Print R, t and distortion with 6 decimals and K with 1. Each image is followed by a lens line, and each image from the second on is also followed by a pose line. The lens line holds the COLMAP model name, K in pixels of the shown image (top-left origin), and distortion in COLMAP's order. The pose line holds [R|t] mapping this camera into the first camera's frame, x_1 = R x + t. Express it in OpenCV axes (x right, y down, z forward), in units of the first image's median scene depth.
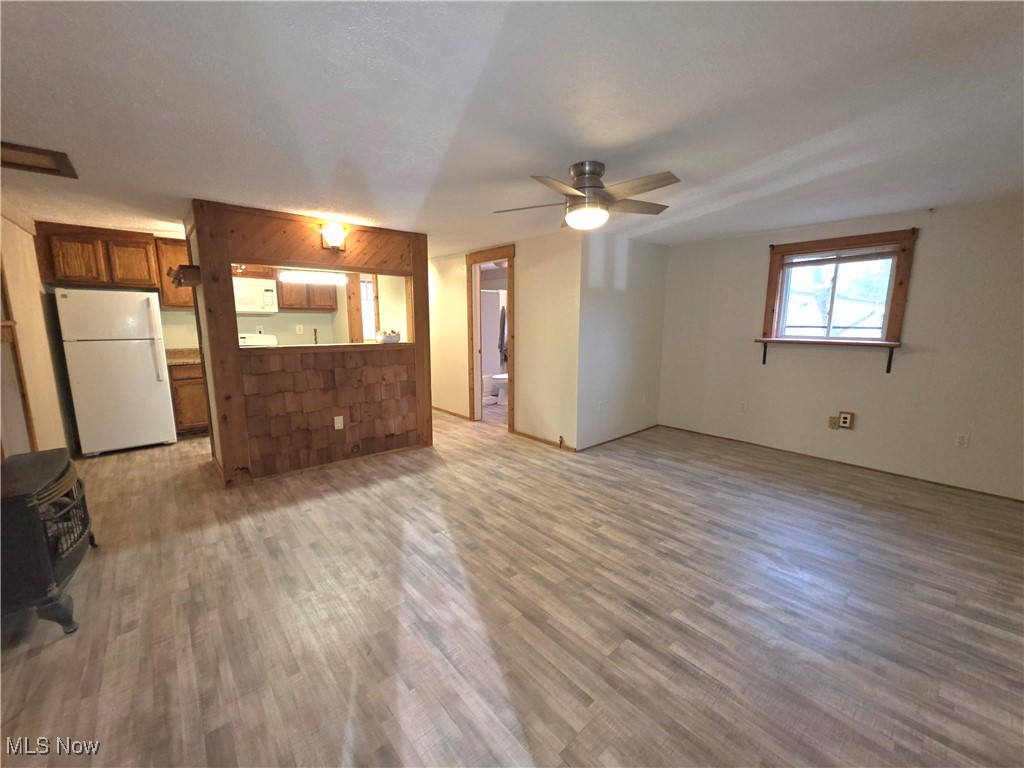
lens RADIAL K [[408.0, 0, 511.3], [0, 408.0, 384.6], [0, 0, 1]] dist [0.001753, -0.000226]
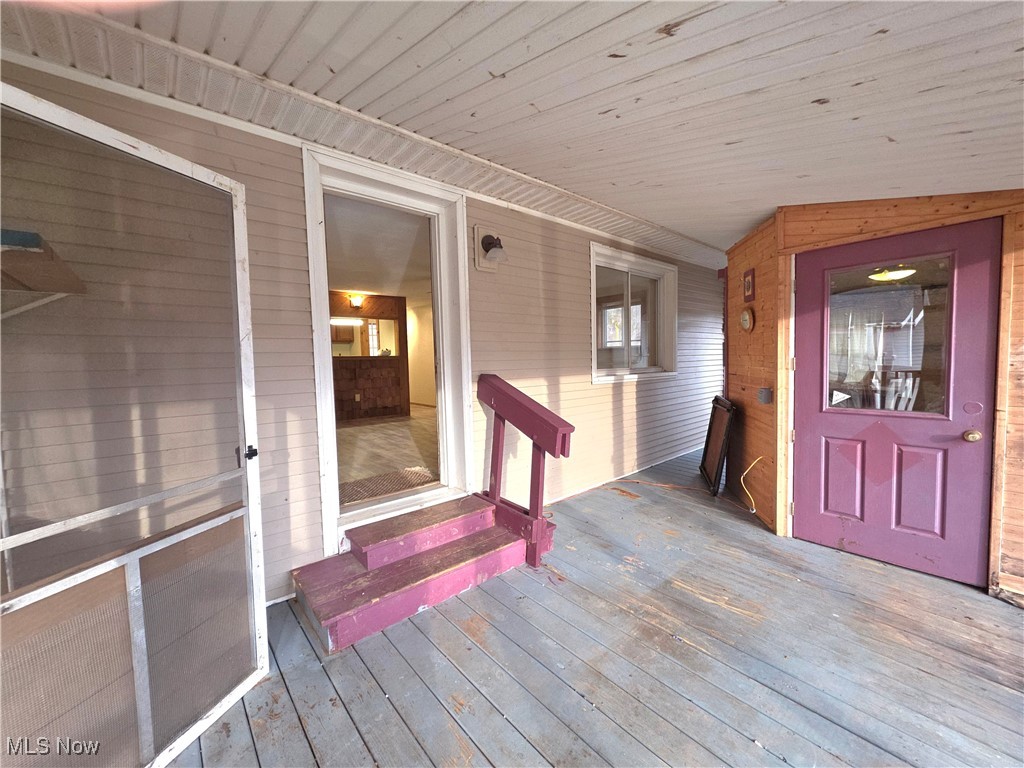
lens RADIAL K [[408.0, 0, 511.3], [0, 408.0, 384.6], [0, 0, 1]] dist [0.001753, -0.000226]
pose [[0.999613, -0.026799, -0.007444, 0.290422], [0.026008, 0.995475, -0.091391, 0.217827], [0.009860, 0.091162, 0.995787, -0.841412]]
